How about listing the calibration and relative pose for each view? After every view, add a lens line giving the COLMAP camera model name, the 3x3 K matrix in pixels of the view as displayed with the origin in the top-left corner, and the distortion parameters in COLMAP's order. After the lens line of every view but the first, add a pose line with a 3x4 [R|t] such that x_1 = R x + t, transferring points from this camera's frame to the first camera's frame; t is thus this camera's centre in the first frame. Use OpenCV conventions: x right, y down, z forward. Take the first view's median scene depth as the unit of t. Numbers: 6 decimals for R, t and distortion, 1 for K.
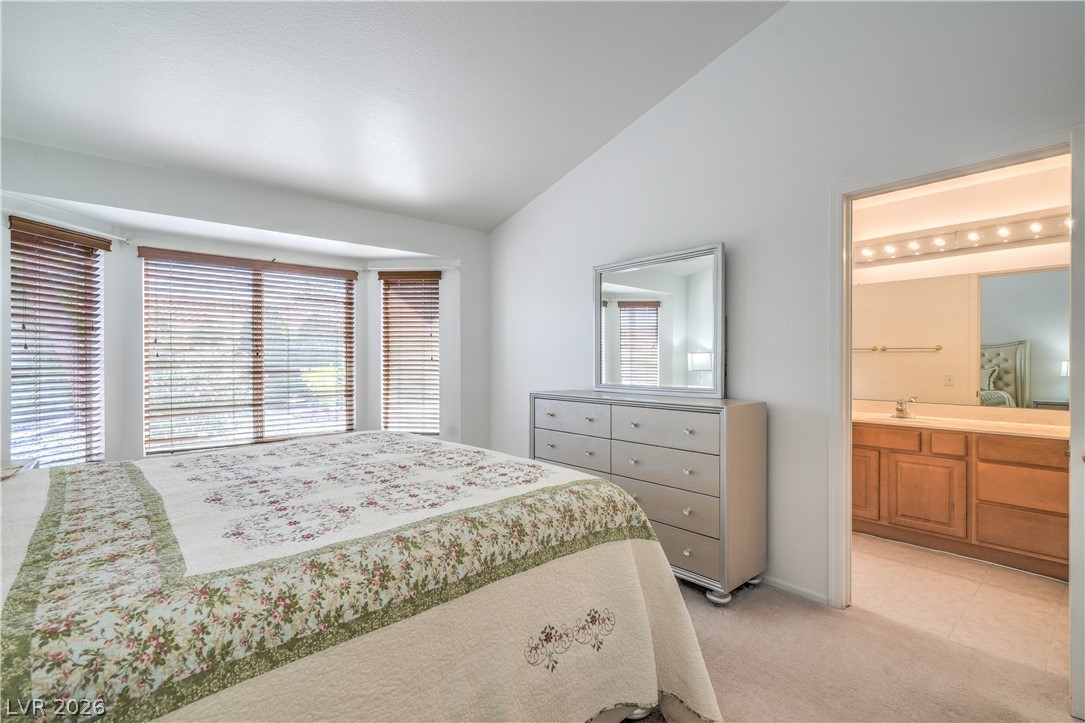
lens RADIAL K [[497.1, 0, 542.8], [0, 497.1, 350.0], [0, 0, 1]] dist [0.002356, 0.001312]
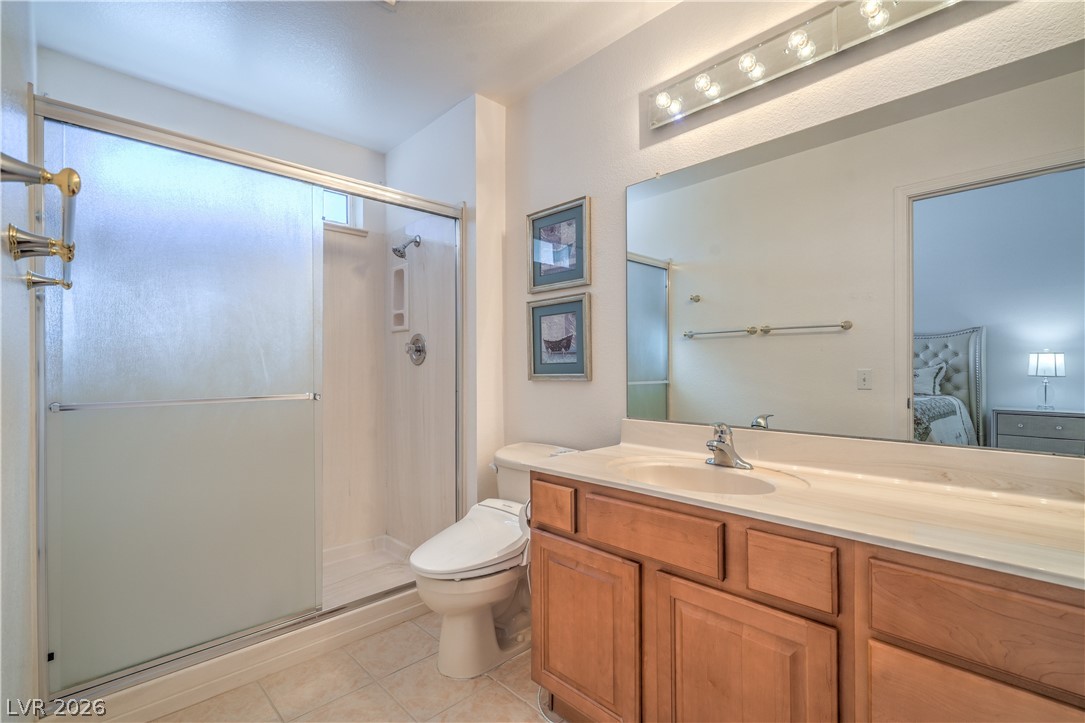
lens RADIAL K [[497.1, 0, 547.5], [0, 497.1, 360.7], [0, 0, 1]] dist [0.002356, 0.001312]
pose [[0.998037, -0.007051, 0.062227, 0.436228], [0.006730, 0.999963, 0.005367, 0.034175], [-0.062262, -0.004938, 0.998048, 0.469967]]
